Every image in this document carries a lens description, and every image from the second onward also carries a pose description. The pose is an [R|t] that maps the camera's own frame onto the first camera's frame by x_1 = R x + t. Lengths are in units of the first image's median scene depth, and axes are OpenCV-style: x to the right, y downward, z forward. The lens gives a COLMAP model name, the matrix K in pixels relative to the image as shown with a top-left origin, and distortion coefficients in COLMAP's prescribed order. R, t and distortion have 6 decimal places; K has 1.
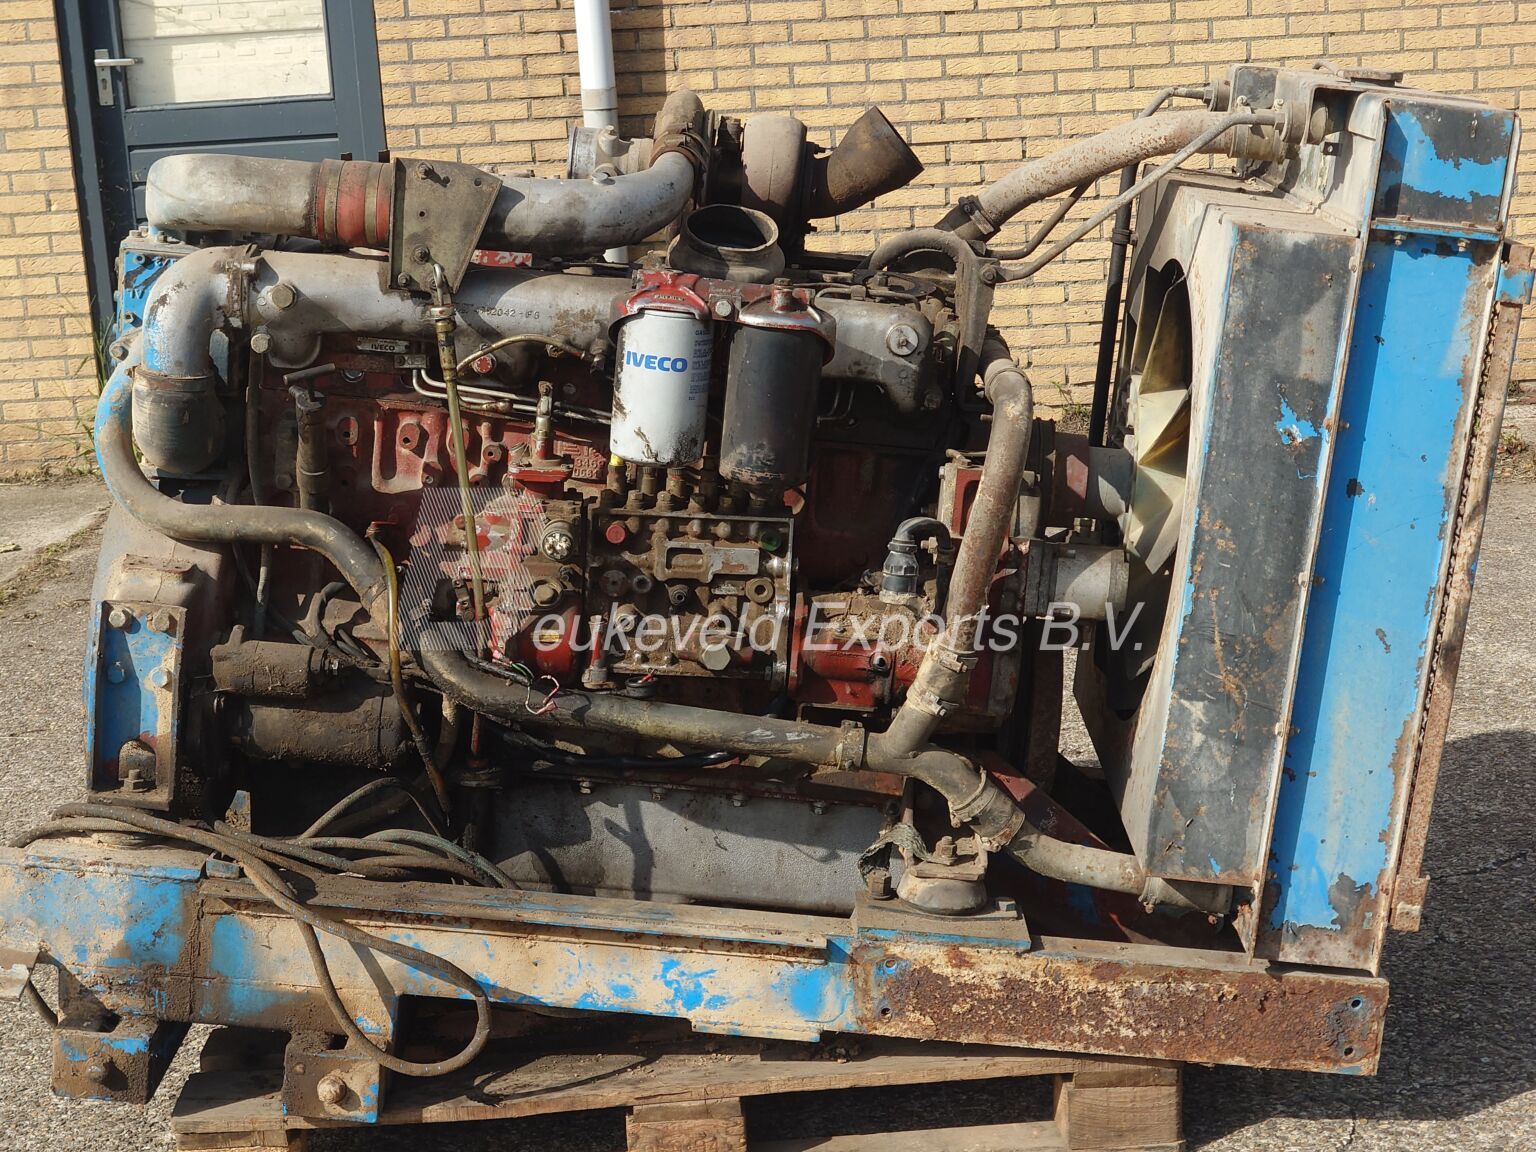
lens RADIAL K [[2724.4, 0, 766.4], [0, 2724.4, 589.6], [0, 0, 1]] dist [0.027603, -0.184397]
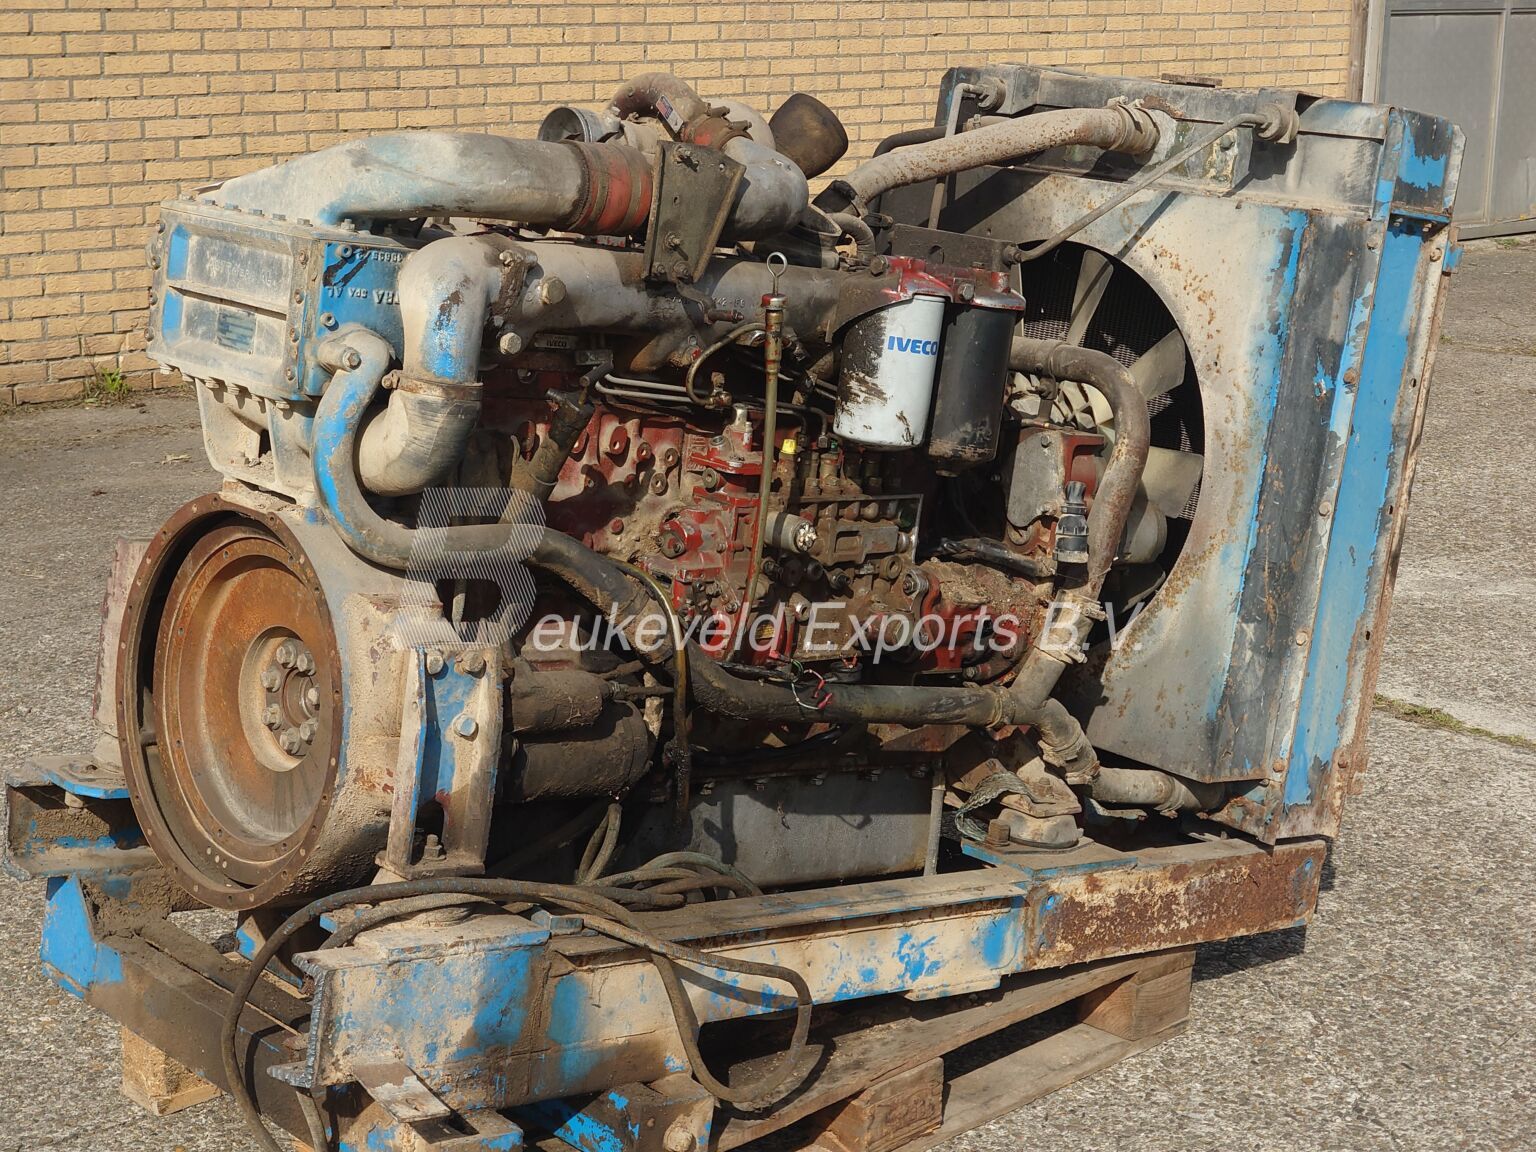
lens RADIAL K [[2748.1, 0, 768.0], [0, 2748.1, 576.0], [0, 0, 1]] dist [0.025156, -0.115484]
pose [[0.719946, -0.093619, 0.687686, -0.761795], [0.091325, 0.995024, 0.039849, -0.042468], [-0.687995, 0.034114, 0.724913, 0.287247]]
